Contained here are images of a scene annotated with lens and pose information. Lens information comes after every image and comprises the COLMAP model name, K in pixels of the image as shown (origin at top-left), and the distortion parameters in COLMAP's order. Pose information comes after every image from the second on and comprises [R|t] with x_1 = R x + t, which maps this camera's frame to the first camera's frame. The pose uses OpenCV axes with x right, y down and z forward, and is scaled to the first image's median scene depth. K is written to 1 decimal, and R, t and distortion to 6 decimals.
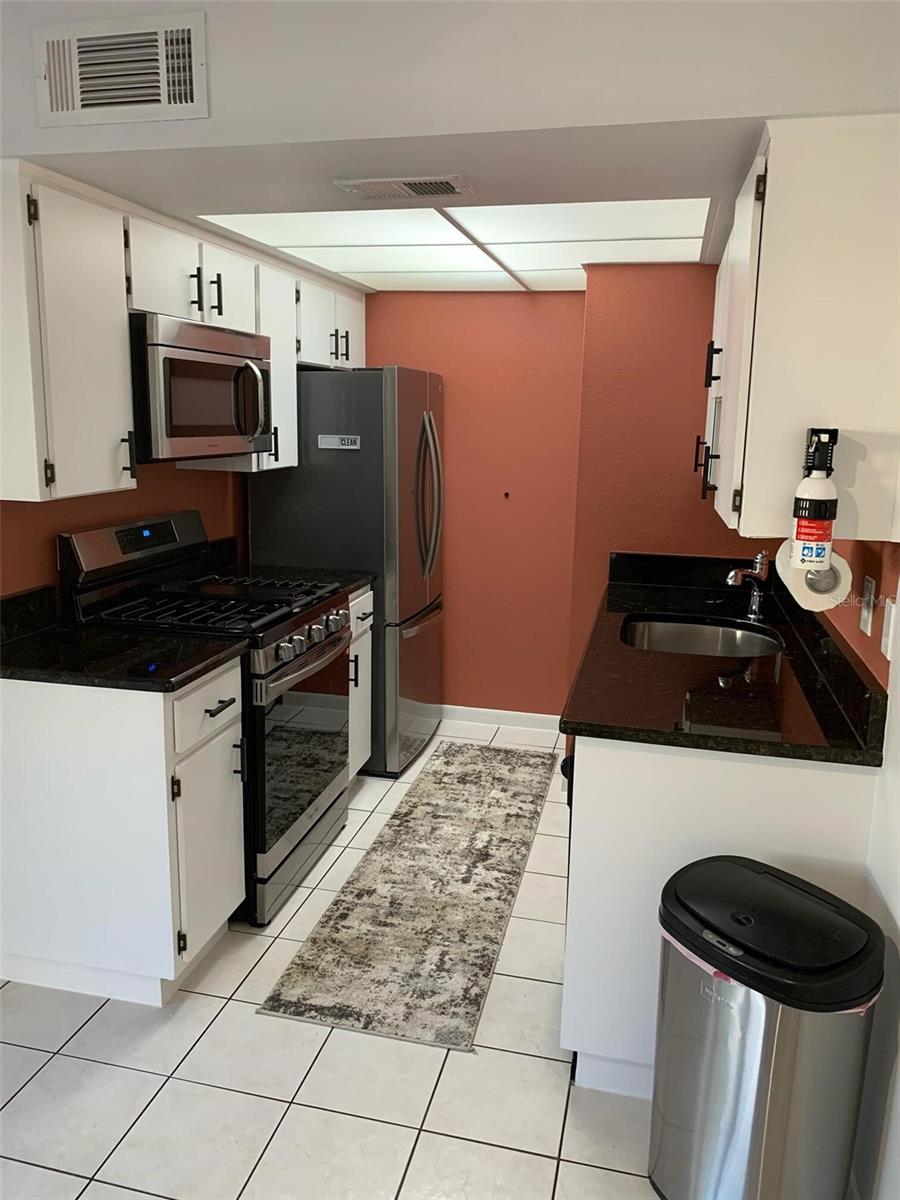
lens RADIAL K [[912.5, 0, 450.0], [0, 912.5, 600.0], [0, 0, 1]] dist [-0.000120, -0.004688]
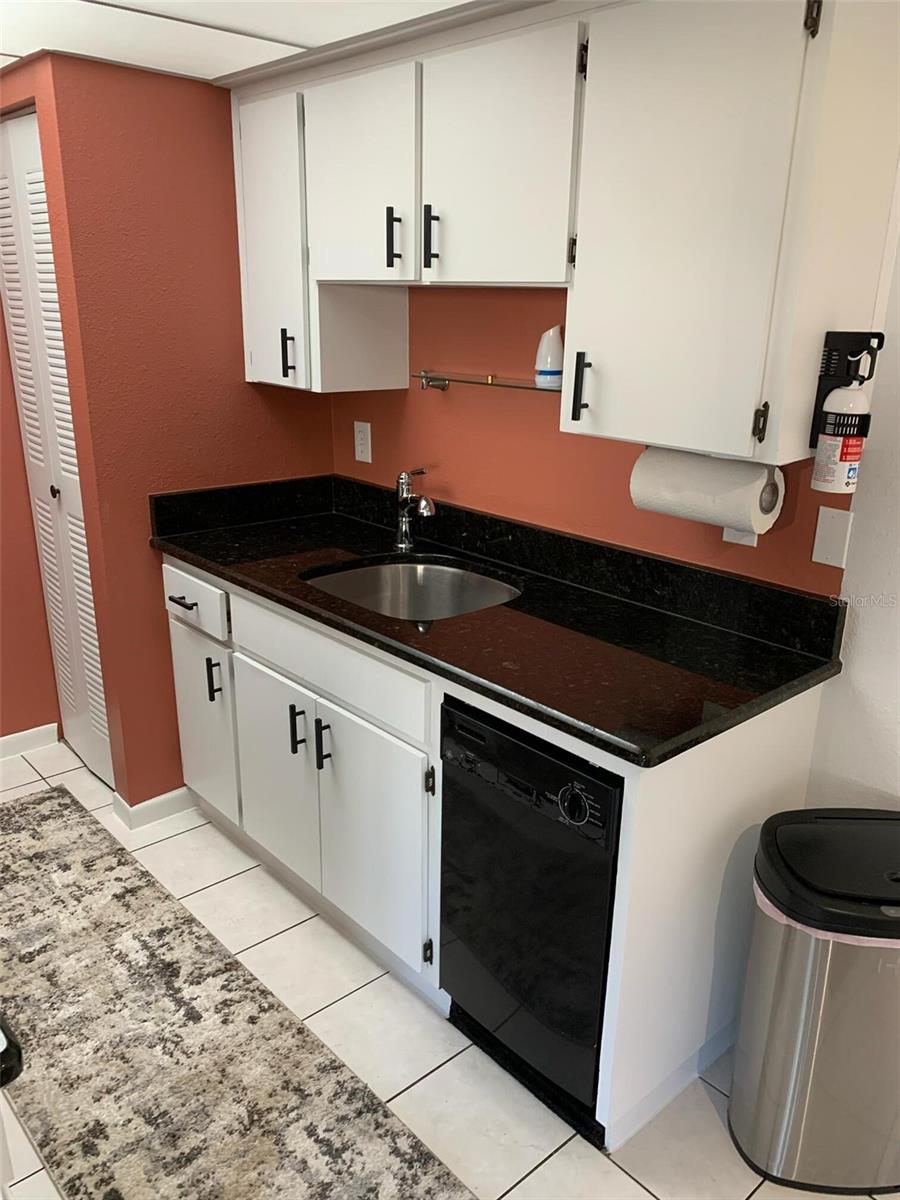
lens RADIAL K [[926.7, 0, 452.1], [0, 926.7, 613.3], [0, 0, 1]] dist [0.006630, -0.003909]
pose [[0.571744, -0.279758, 0.771262, -0.293965], [0.163140, 0.960062, 0.227304, -0.098358], [-0.804049, -0.004136, 0.594549, 0.395687]]
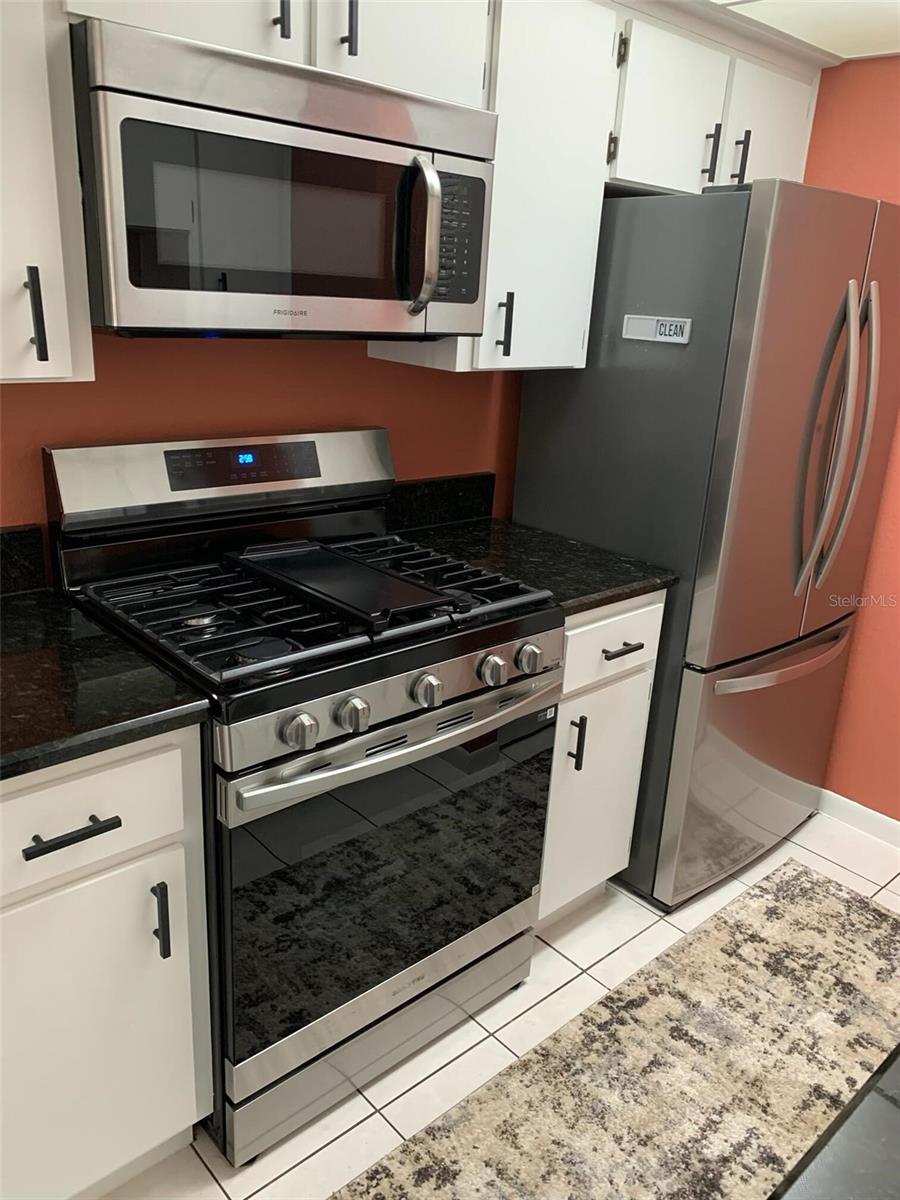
lens RADIAL K [[926.7, 0, 452.1], [0, 926.7, 613.3], [0, 0, 1]] dist [0.006630, -0.003909]
pose [[0.825824, 0.209031, -0.523757, 0.118544], [-0.149171, 0.976654, 0.154580, -0.080100], [0.543841, -0.049527, 0.837725, 0.495086]]
